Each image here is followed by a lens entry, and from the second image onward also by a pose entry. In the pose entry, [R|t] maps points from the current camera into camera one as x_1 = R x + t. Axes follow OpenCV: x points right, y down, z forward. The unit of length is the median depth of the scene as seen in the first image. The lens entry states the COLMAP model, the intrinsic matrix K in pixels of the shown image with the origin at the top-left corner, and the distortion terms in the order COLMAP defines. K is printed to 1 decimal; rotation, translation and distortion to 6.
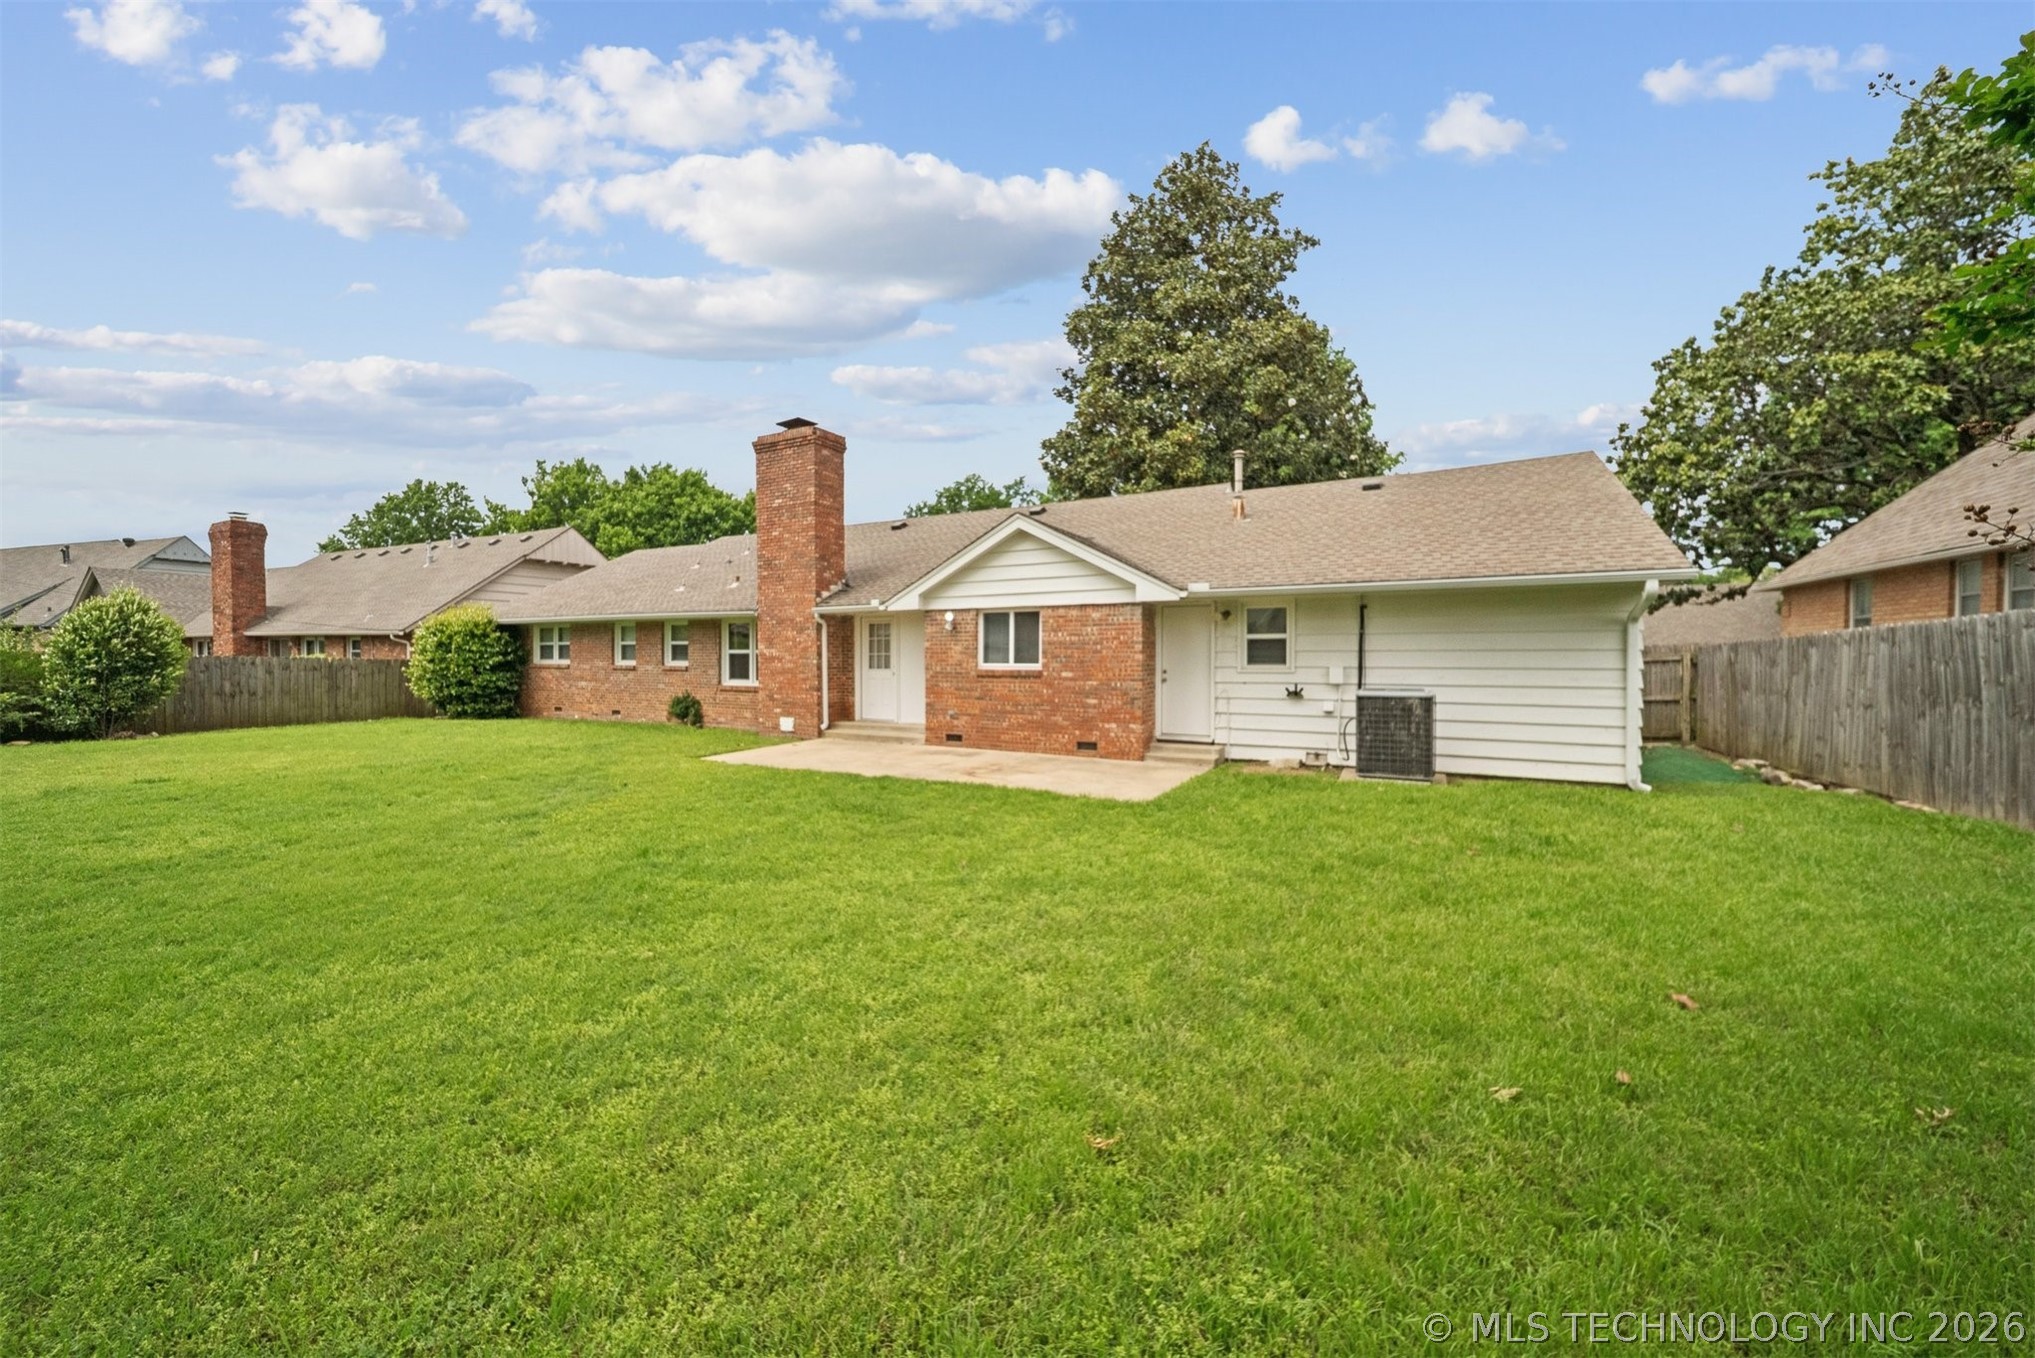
lens RADIAL K [[724.2, 0, 1030.1], [0, 724.2, 659.6], [0, 0, 1]] dist [-0.001164, -0.000432]
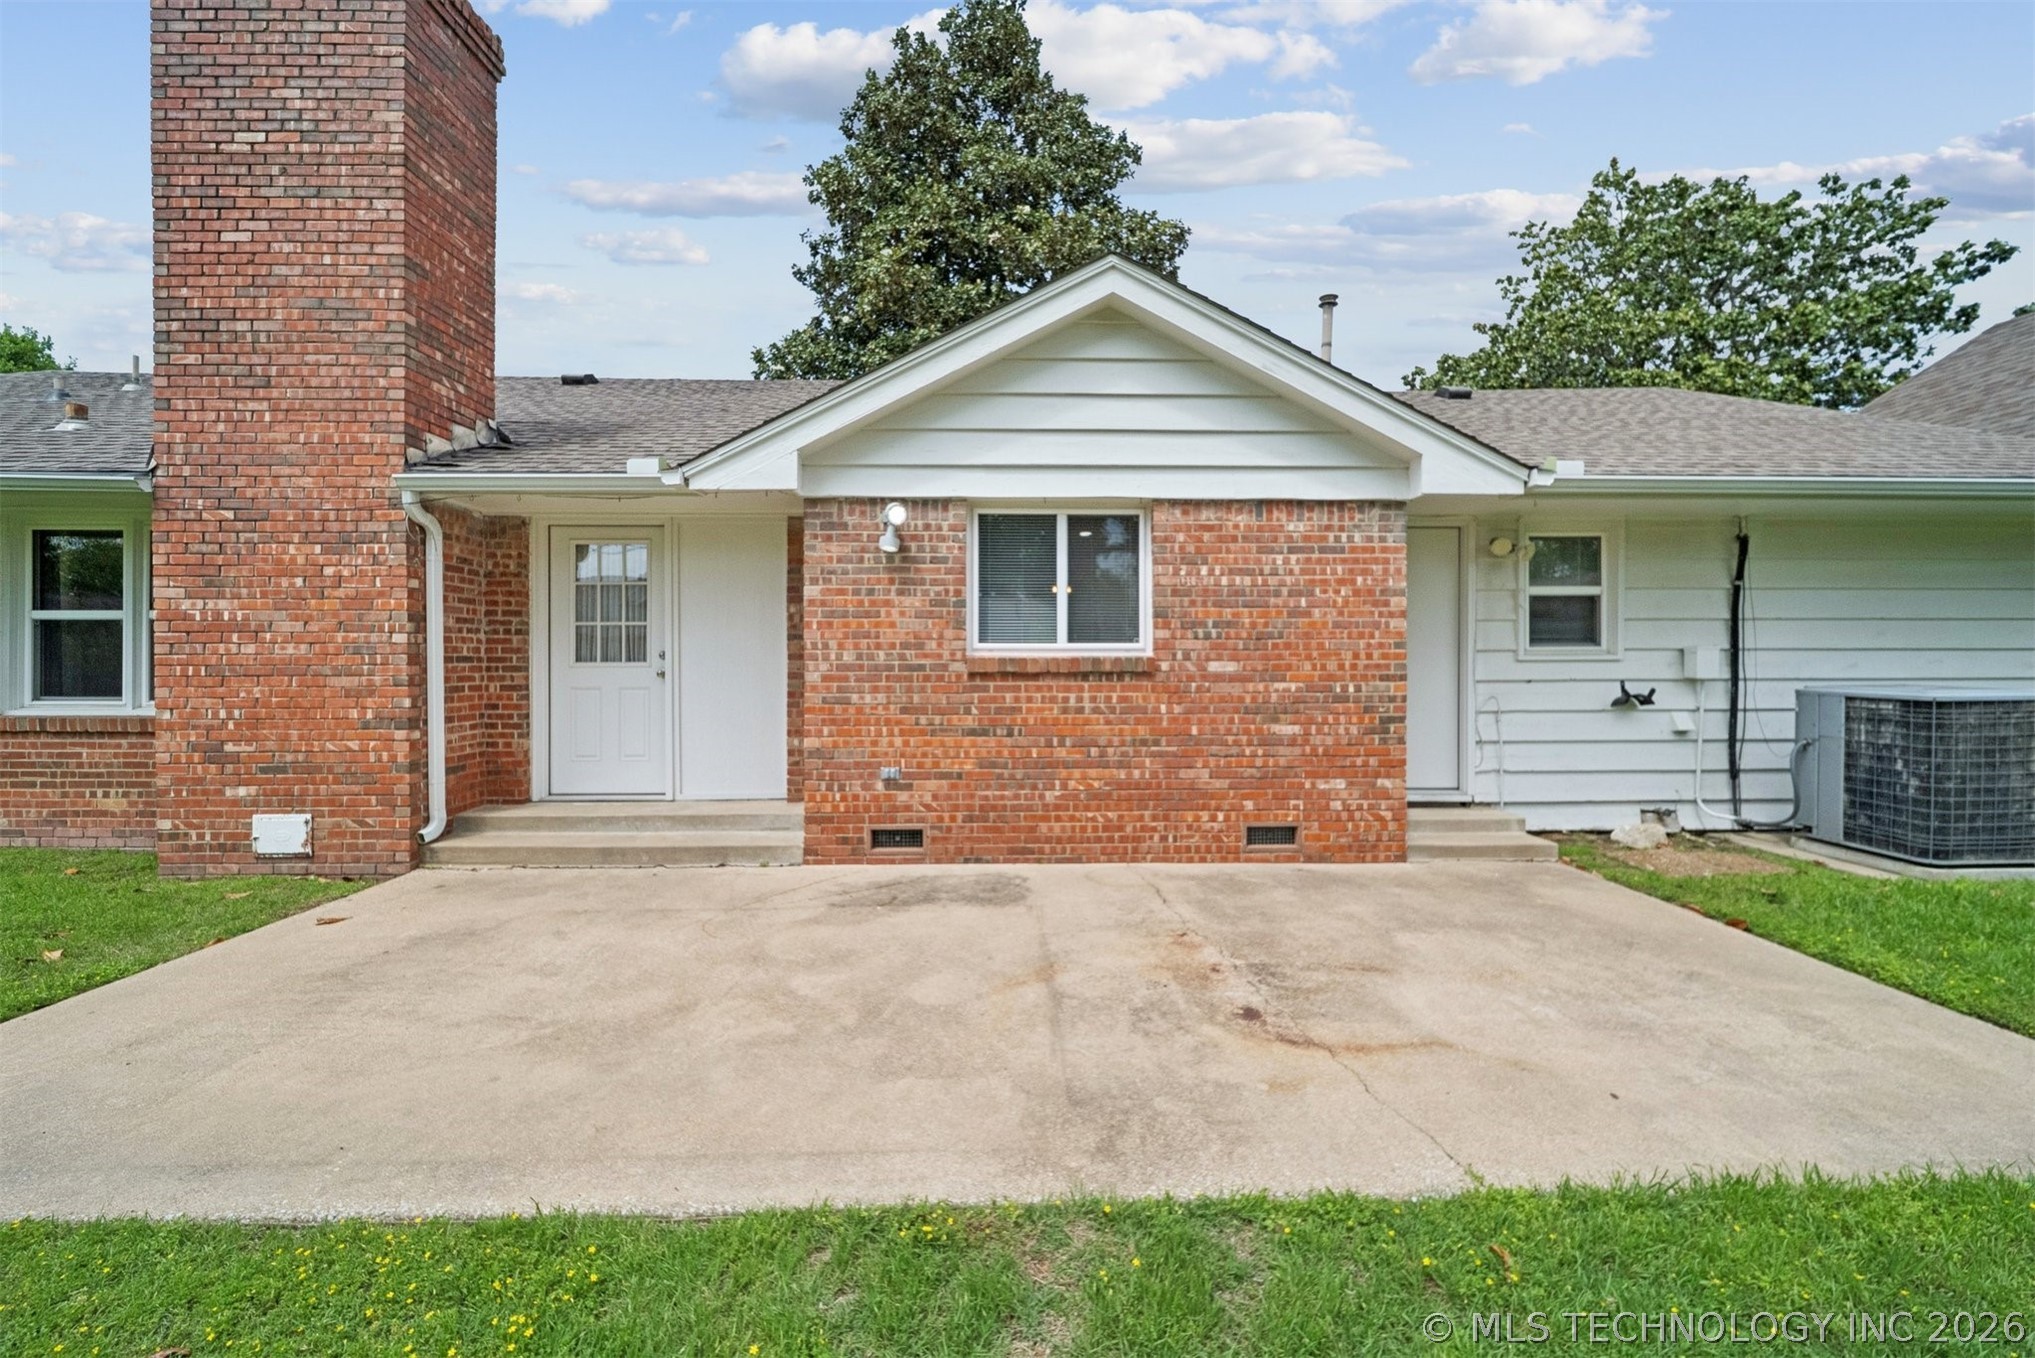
lens RADIAL K [[724.2, 0, 1030.1], [0, 724.2, 659.6], [0, 0, 1]] dist [-0.001164, -0.000432]
pose [[0.874928, 0.001233, 0.484251, -0.204708], [0.002982, 0.999964, -0.007935, 0.015758], [-0.484244, 0.008387, 0.874893, 0.569418]]
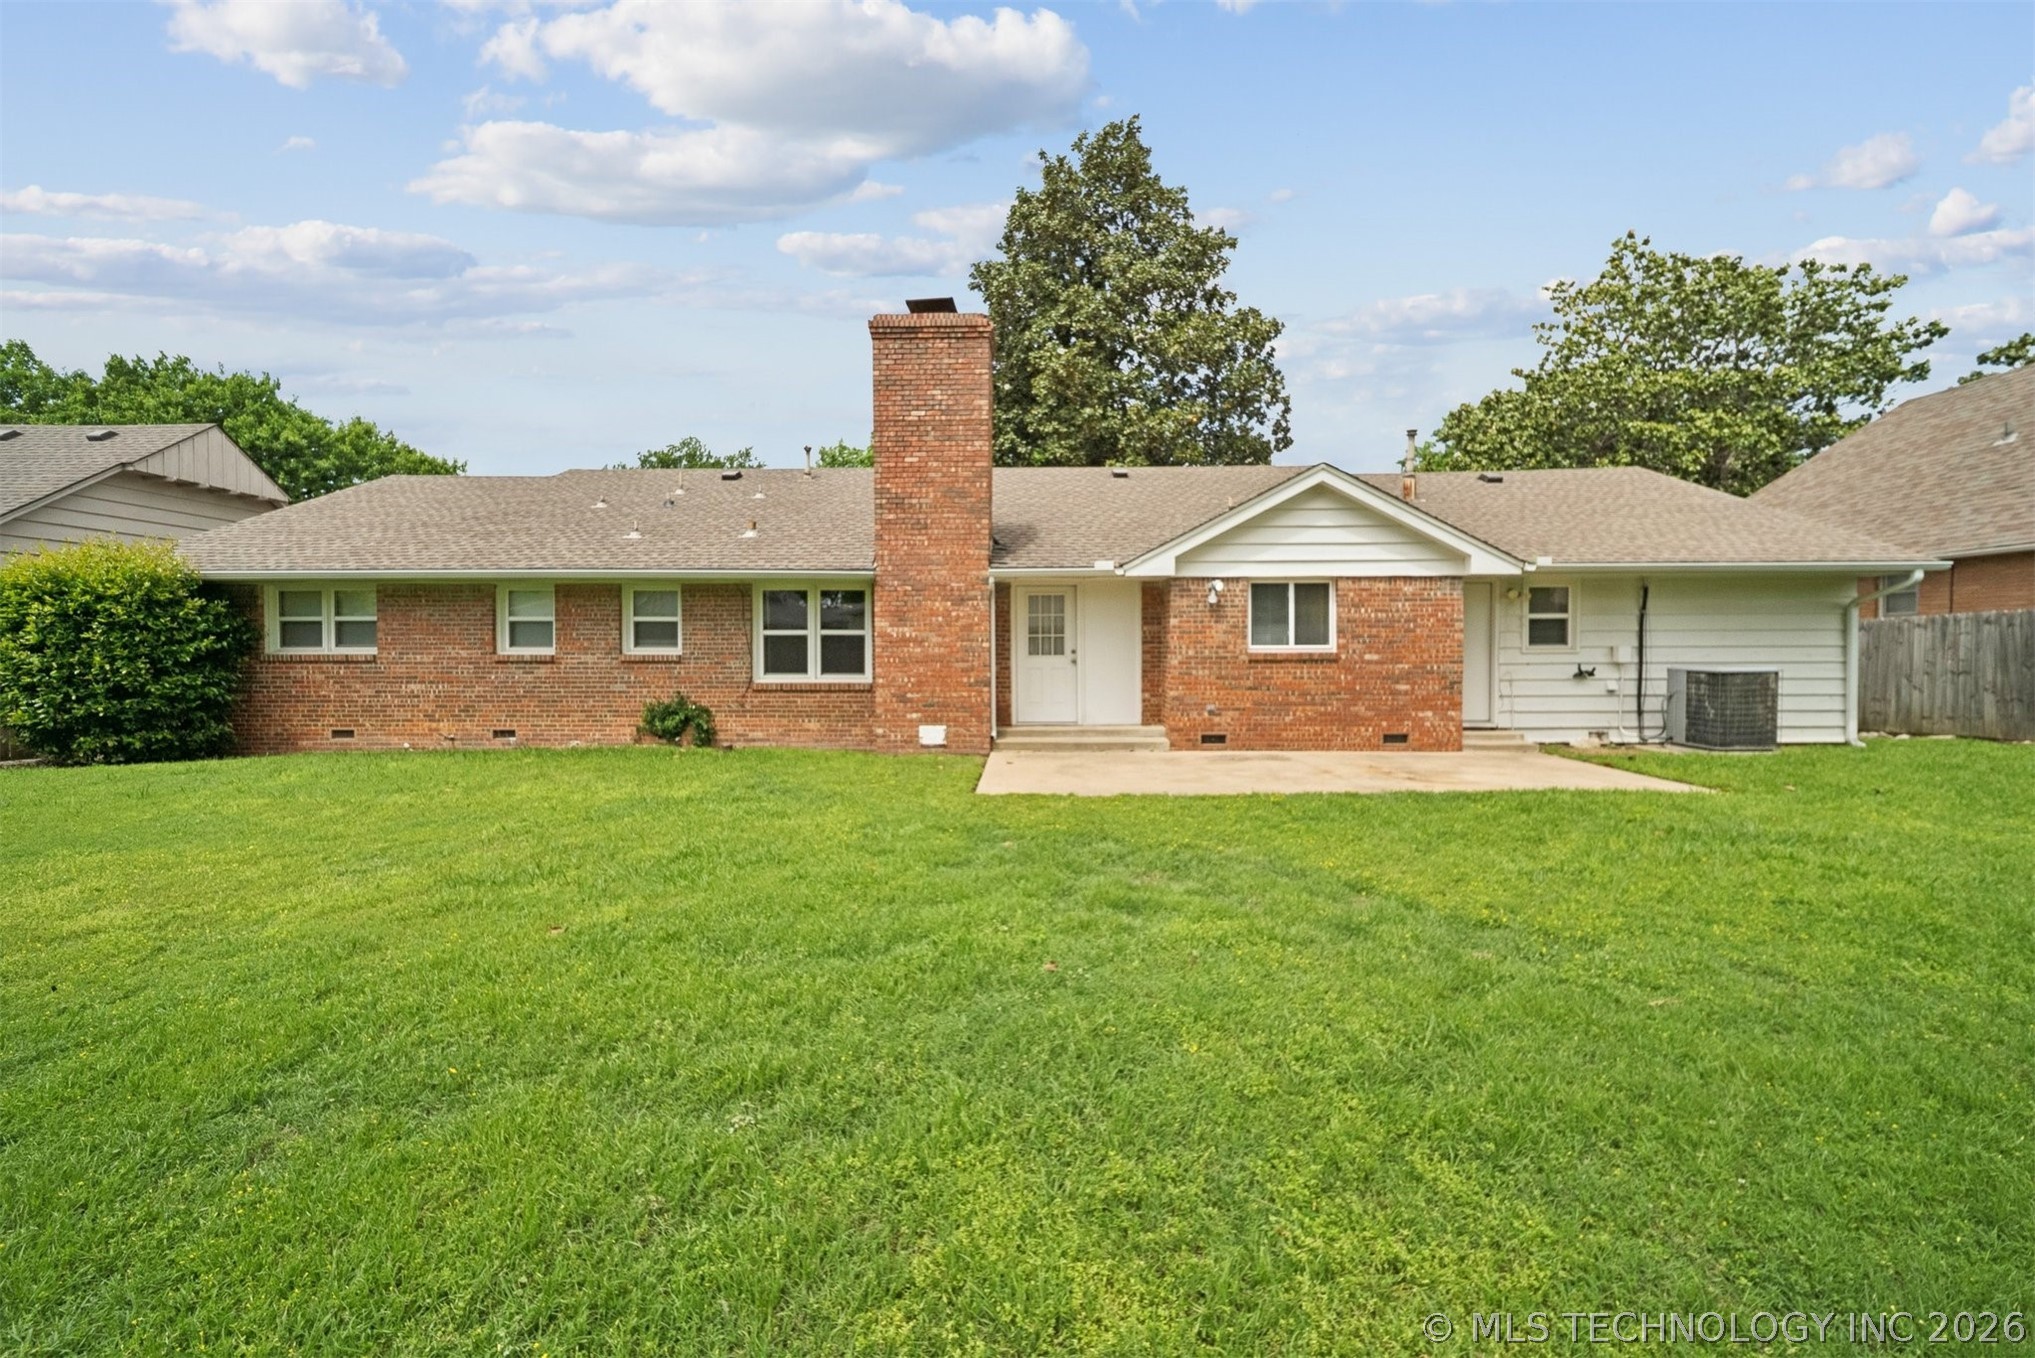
lens RADIAL K [[724.2, 0, 1030.1], [0, 724.2, 659.6], [0, 0, 1]] dist [-0.001164, -0.000432]
pose [[0.894530, -0.007372, 0.446947, -0.575749], [0.005624, 0.999970, 0.005237, 0.013738], [-0.446972, -0.002171, 0.894545, 0.340391]]
